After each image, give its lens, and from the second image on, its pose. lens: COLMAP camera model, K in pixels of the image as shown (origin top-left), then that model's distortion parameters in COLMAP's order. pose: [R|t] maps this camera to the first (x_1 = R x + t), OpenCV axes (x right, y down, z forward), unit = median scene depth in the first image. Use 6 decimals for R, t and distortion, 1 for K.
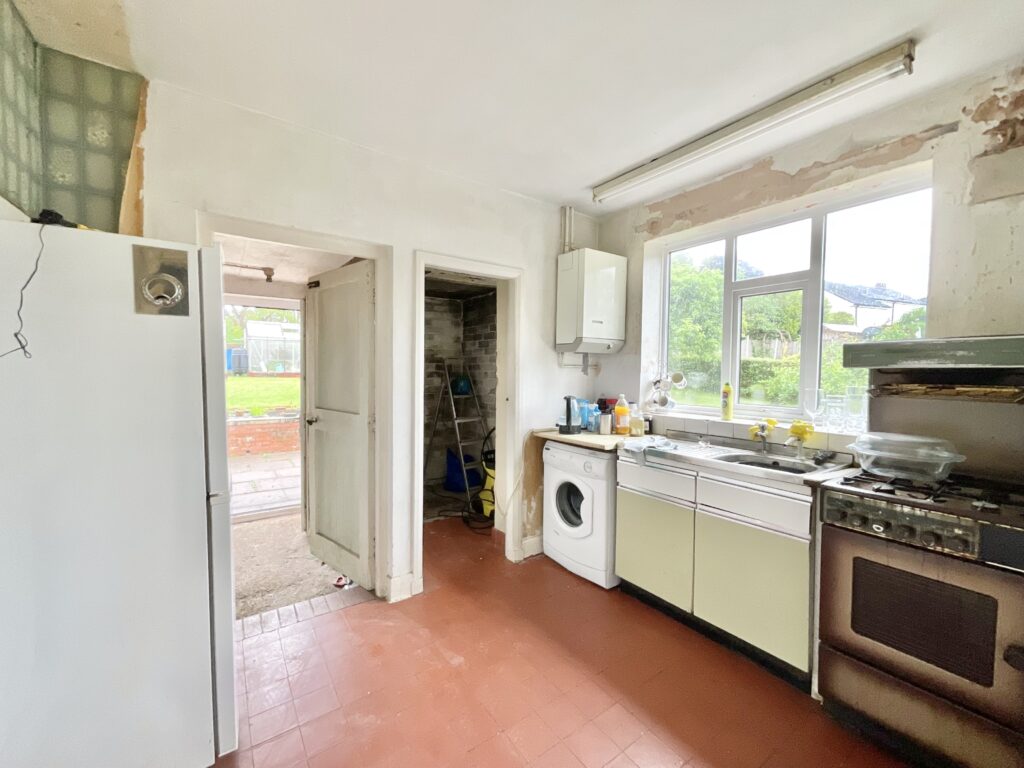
lens RADIAL K [[416.3, 0, 514.3], [0, 416.3, 386.1], [0, 0, 1]] dist [0.001496, -0.000241]
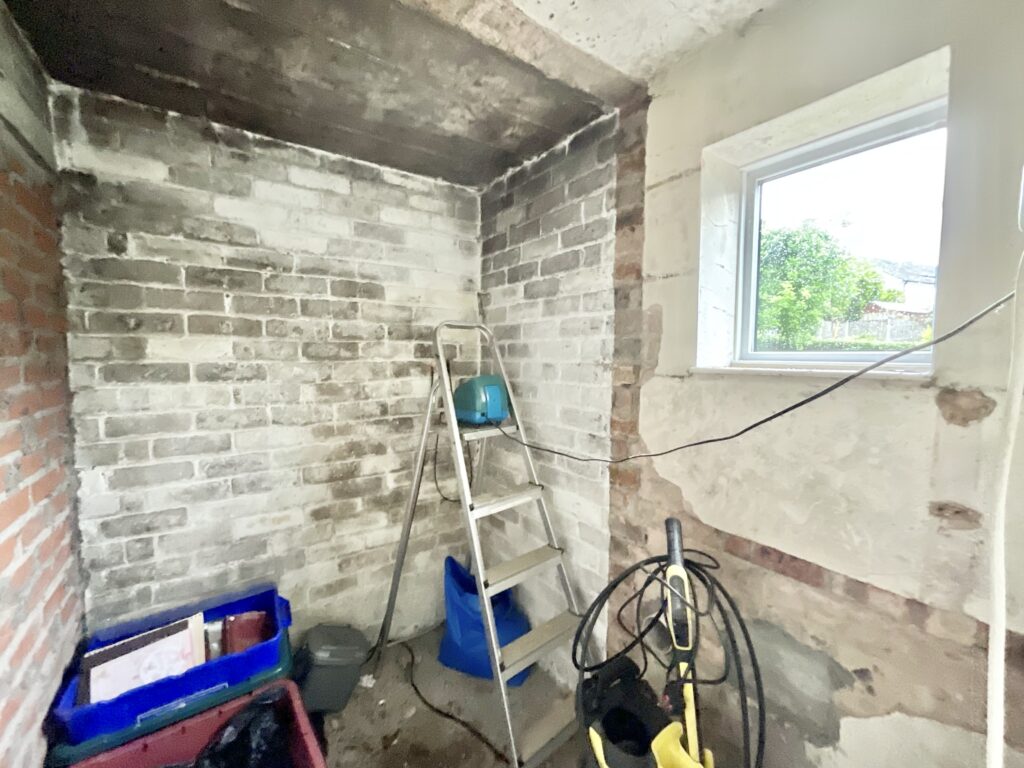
lens RADIAL K [[412.3, 0, 509.2], [0, 412.3, 381.2], [0, 0, 1]] dist [-0.000546, -0.000003]
pose [[0.999966, -0.001796, -0.008036, -0.095561], [0.001984, 0.999723, 0.023455, -0.025243], [0.007991, -0.023470, 0.999693, 0.604380]]
